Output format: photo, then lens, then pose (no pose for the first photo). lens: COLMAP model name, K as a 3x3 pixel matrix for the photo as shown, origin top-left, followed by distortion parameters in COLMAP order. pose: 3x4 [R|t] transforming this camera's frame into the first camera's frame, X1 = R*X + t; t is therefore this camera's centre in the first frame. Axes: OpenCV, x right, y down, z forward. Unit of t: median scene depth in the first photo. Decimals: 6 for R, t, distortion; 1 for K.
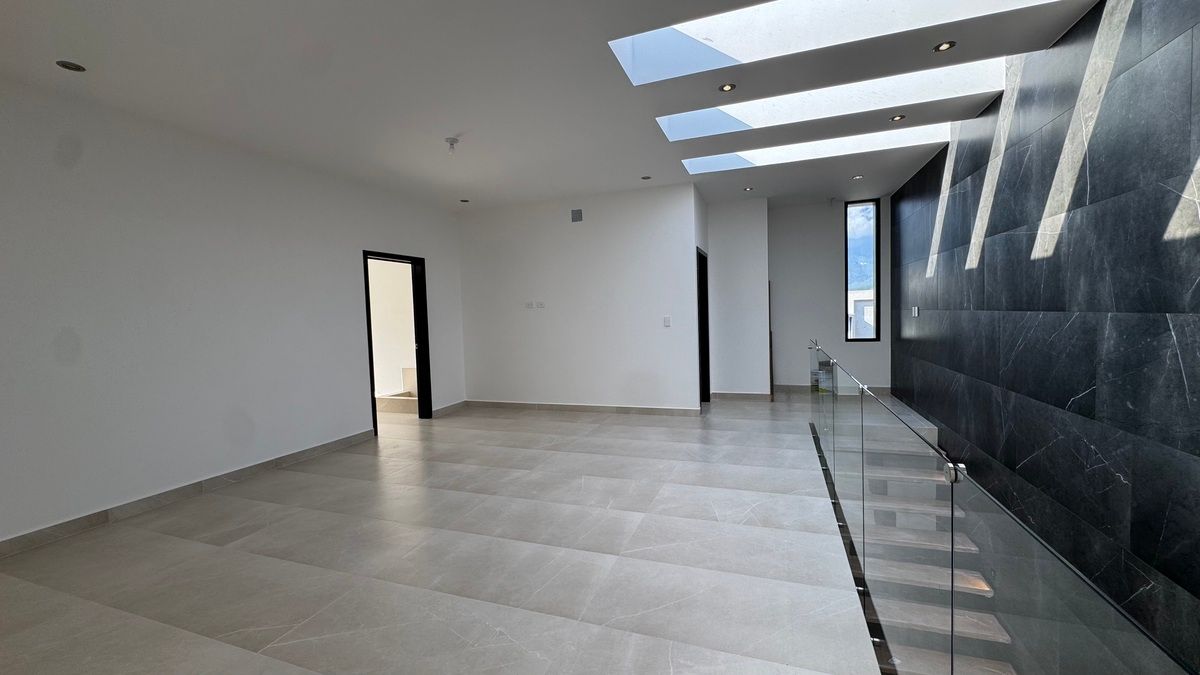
lens RADIAL K [[476.9, 0, 598.5], [0, 476.9, 337.6], [0, 0, 1]] dist [-0.001748, 0.000439]
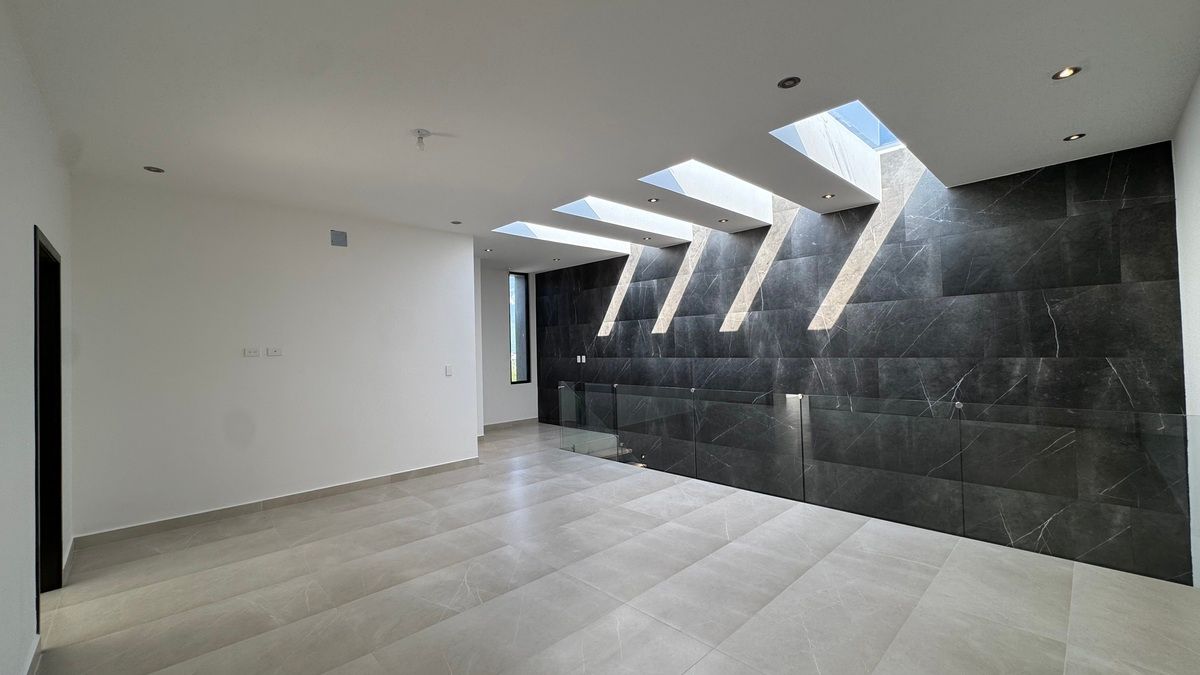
lens RADIAL K [[476.9, 0, 598.5], [0, 476.9, 337.6], [0, 0, 1]] dist [-0.001748, 0.000439]
pose [[0.444444, 0.035986, 0.895083, -1.063924], [0.057340, 0.996001, -0.068514, -0.031067], [-0.893969, 0.081774, 0.440604, 0.559029]]
